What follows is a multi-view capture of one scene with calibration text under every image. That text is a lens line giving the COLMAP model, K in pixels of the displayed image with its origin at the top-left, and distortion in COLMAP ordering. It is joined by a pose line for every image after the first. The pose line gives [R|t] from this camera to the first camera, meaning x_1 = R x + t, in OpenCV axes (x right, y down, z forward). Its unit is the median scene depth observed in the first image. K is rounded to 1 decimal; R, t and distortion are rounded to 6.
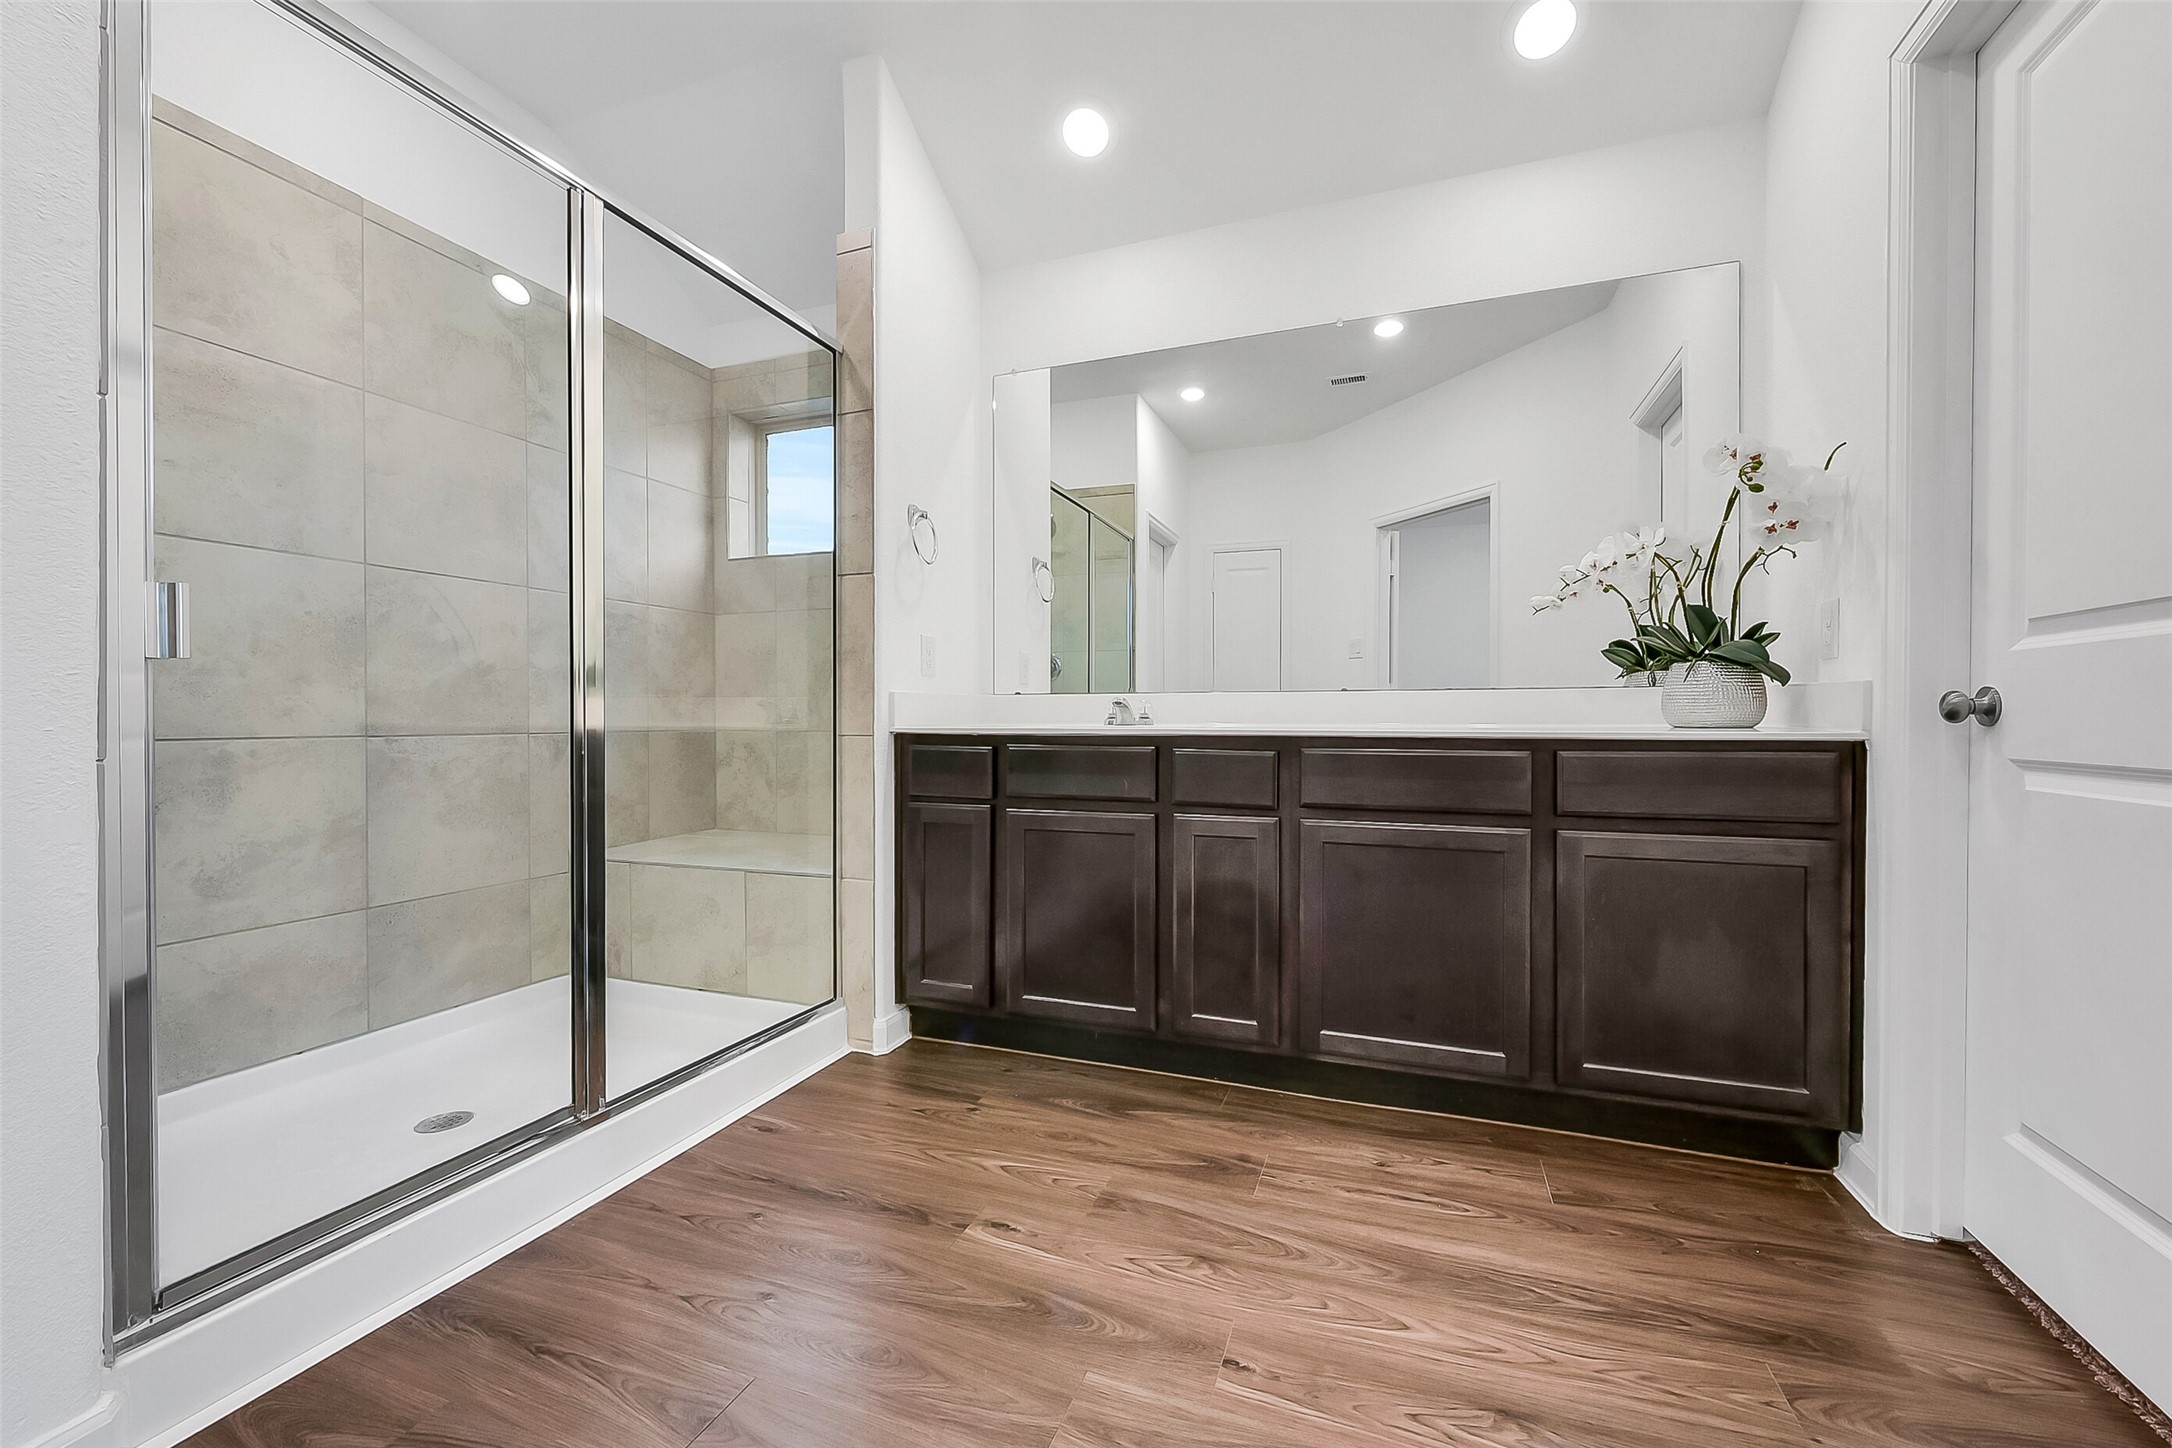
lens RADIAL K [[902.9, 0, 1075.8], [0, 902.9, 719.1], [0, 0, 1]] dist [0.009737, -0.006484]
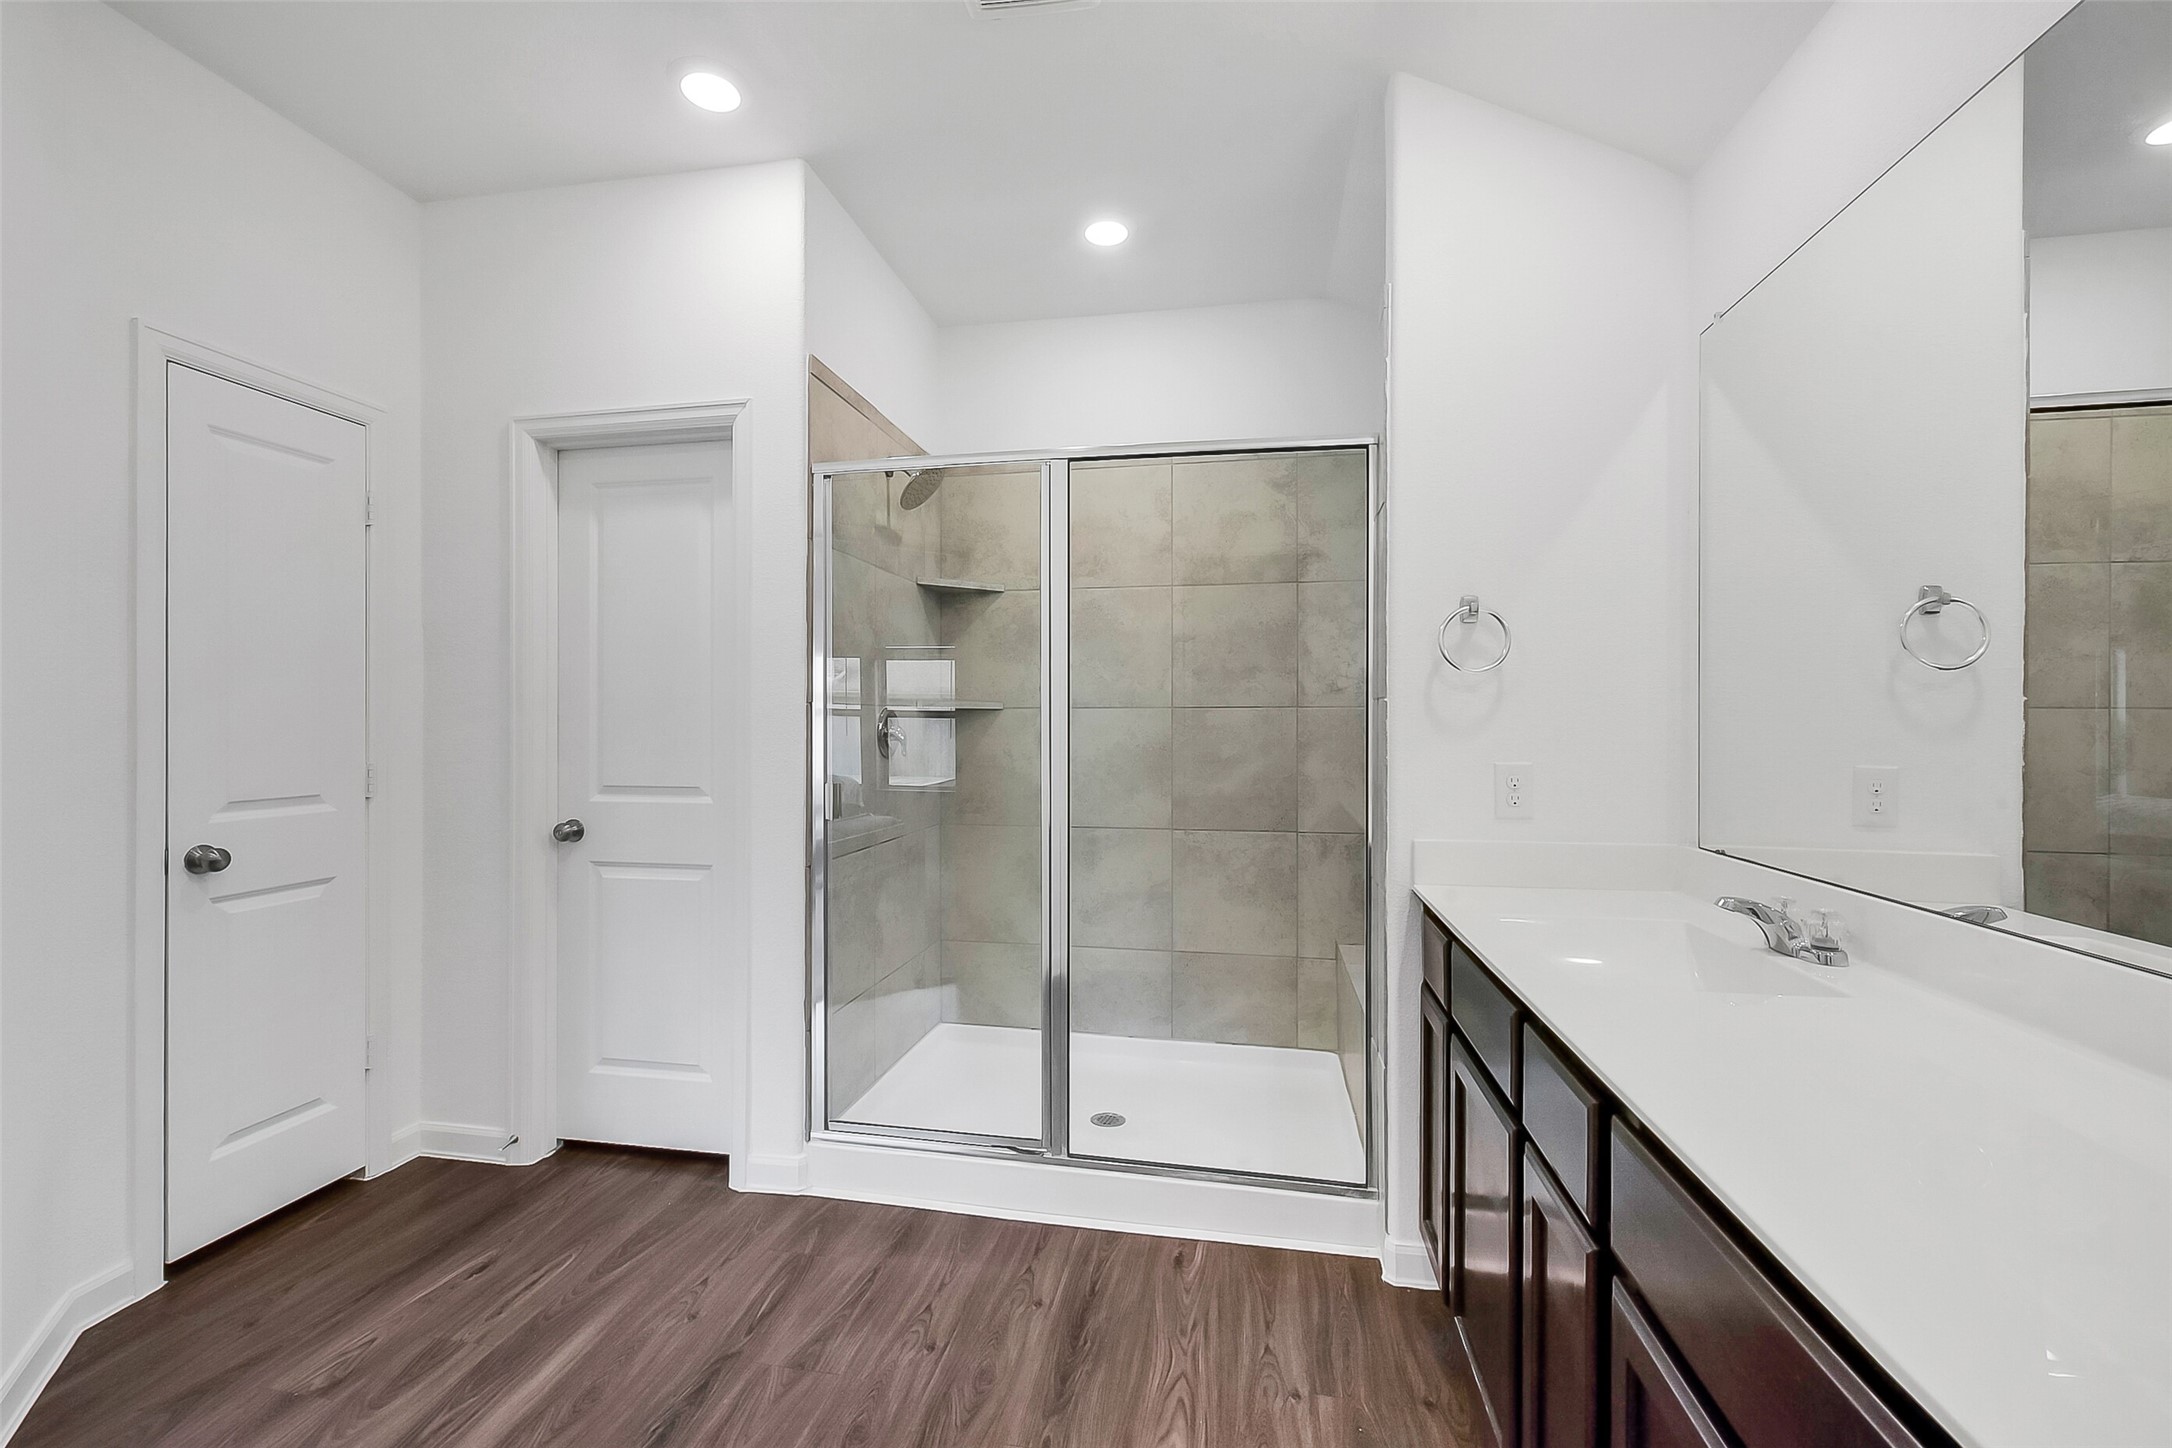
lens RADIAL K [[902.9, 0, 1075.8], [0, 902.9, 719.1], [0, 0, 1]] dist [0.009737, -0.006484]
pose [[0.161010, -0.005924, -0.986935, 0.550470], [0.002941, 0.999980, -0.005522, -0.136341], [0.986948, -0.002014, 0.161024, 0.580228]]
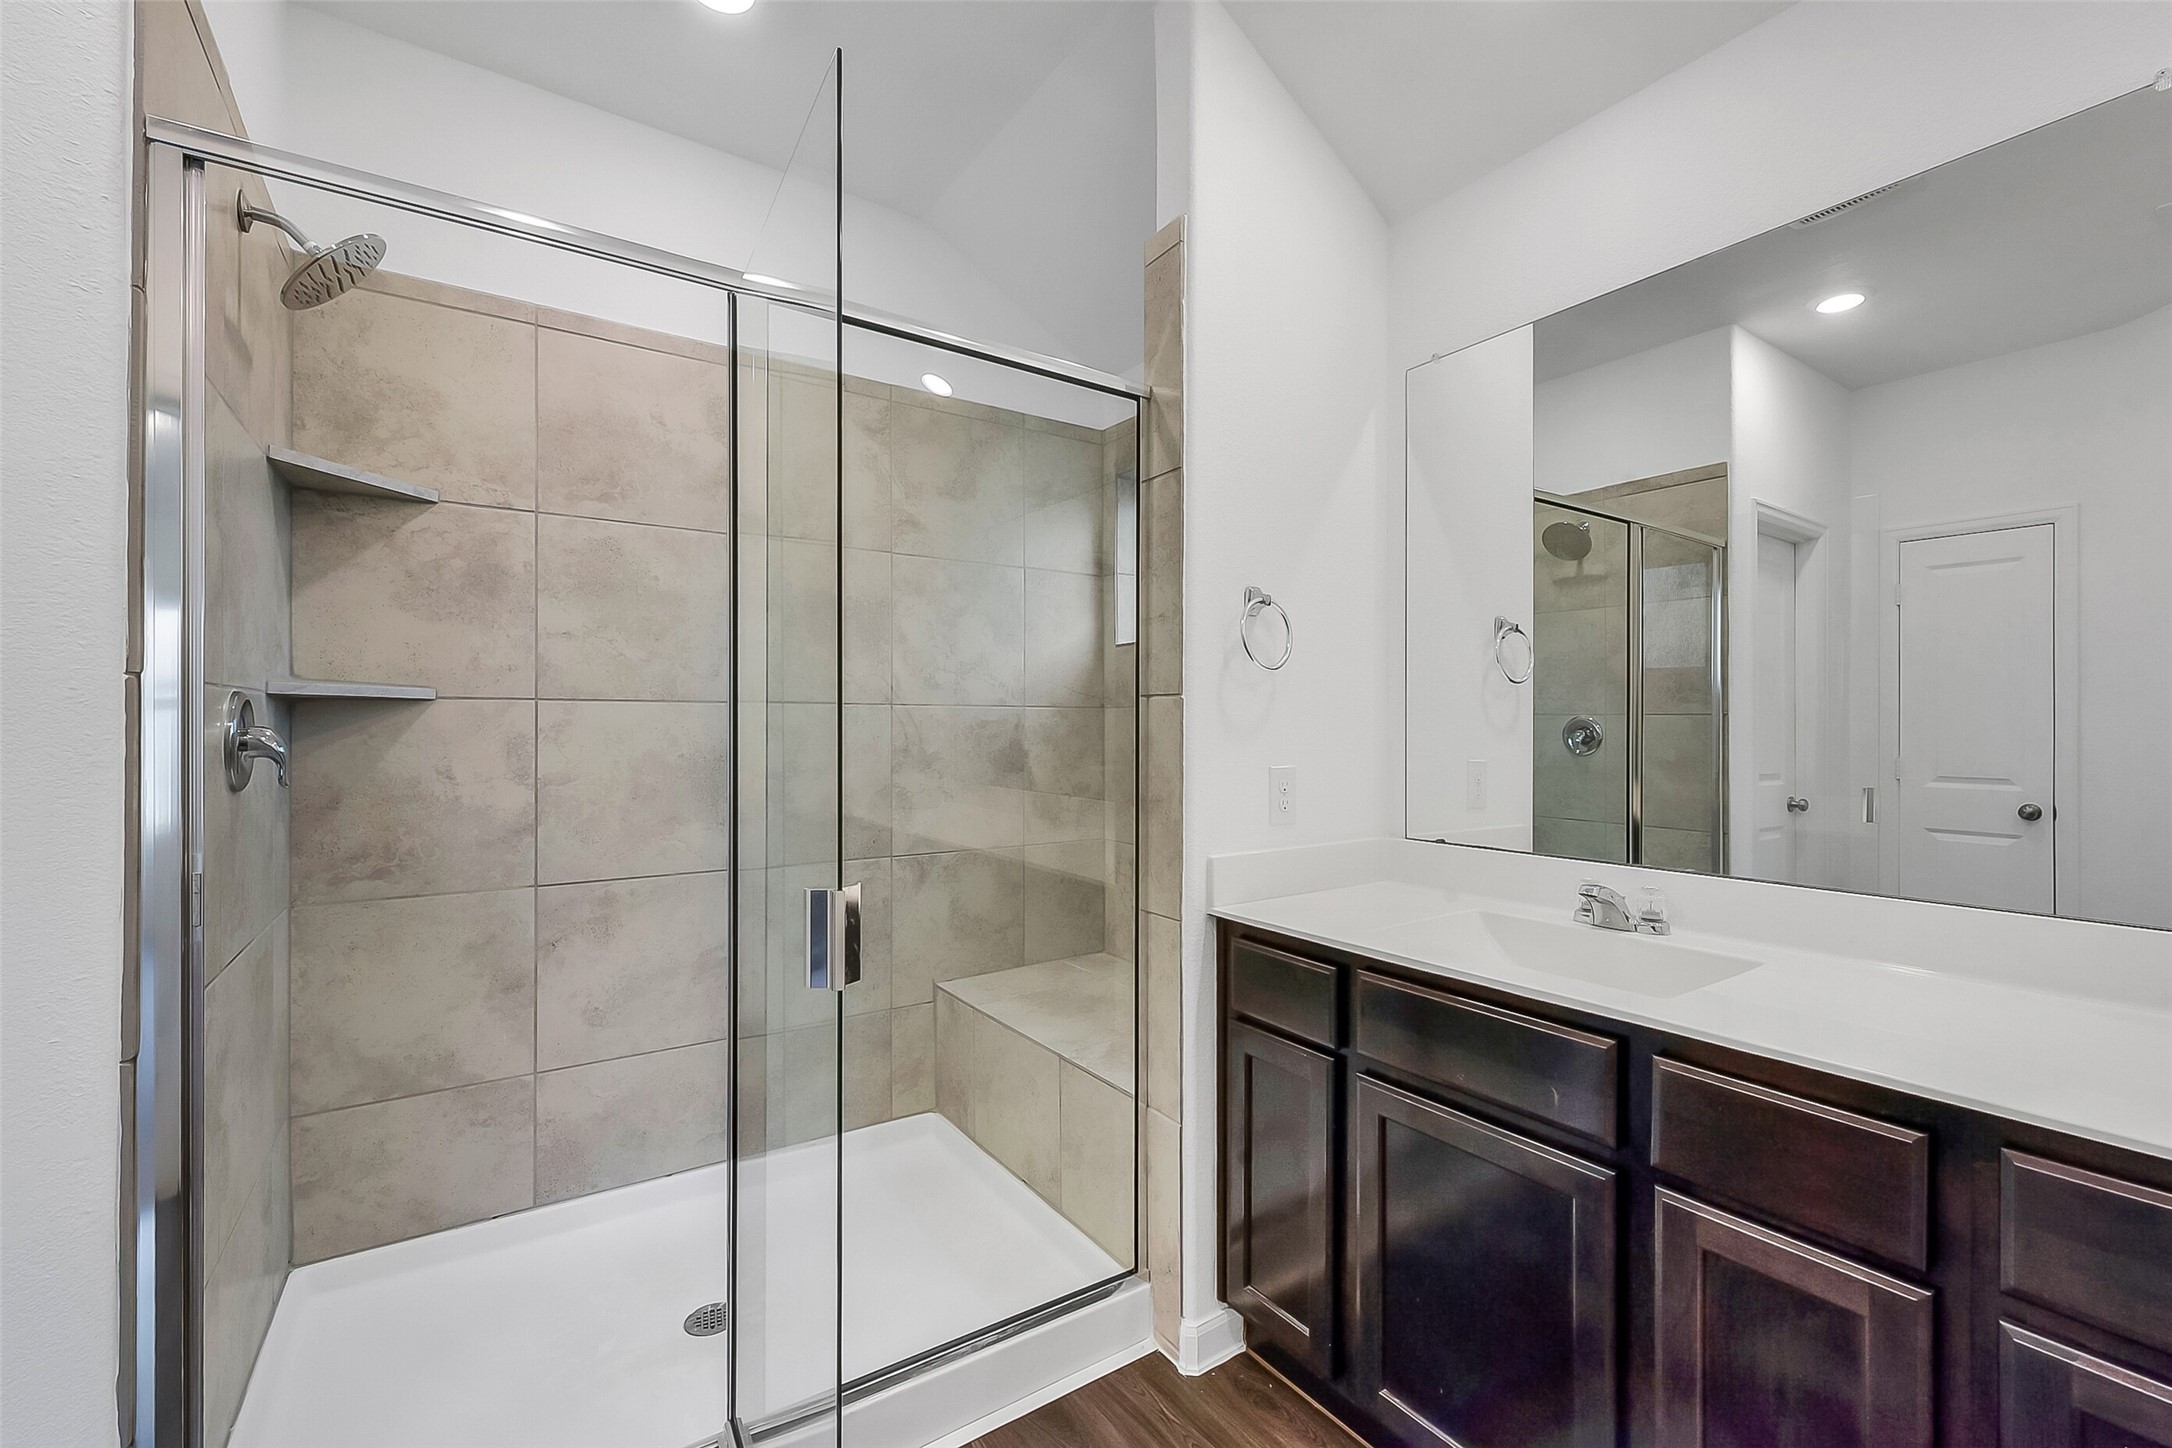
lens RADIAL K [[902.9, 0, 1075.8], [0, 902.9, 719.1], [0, 0, 1]] dist [0.009737, -0.006484]
pose [[0.812700, -0.002745, -0.582676, 0.126120], [0.000840, 0.999993, -0.003539, -0.138476], [0.582682, 0.002387, 0.812697, 0.364002]]
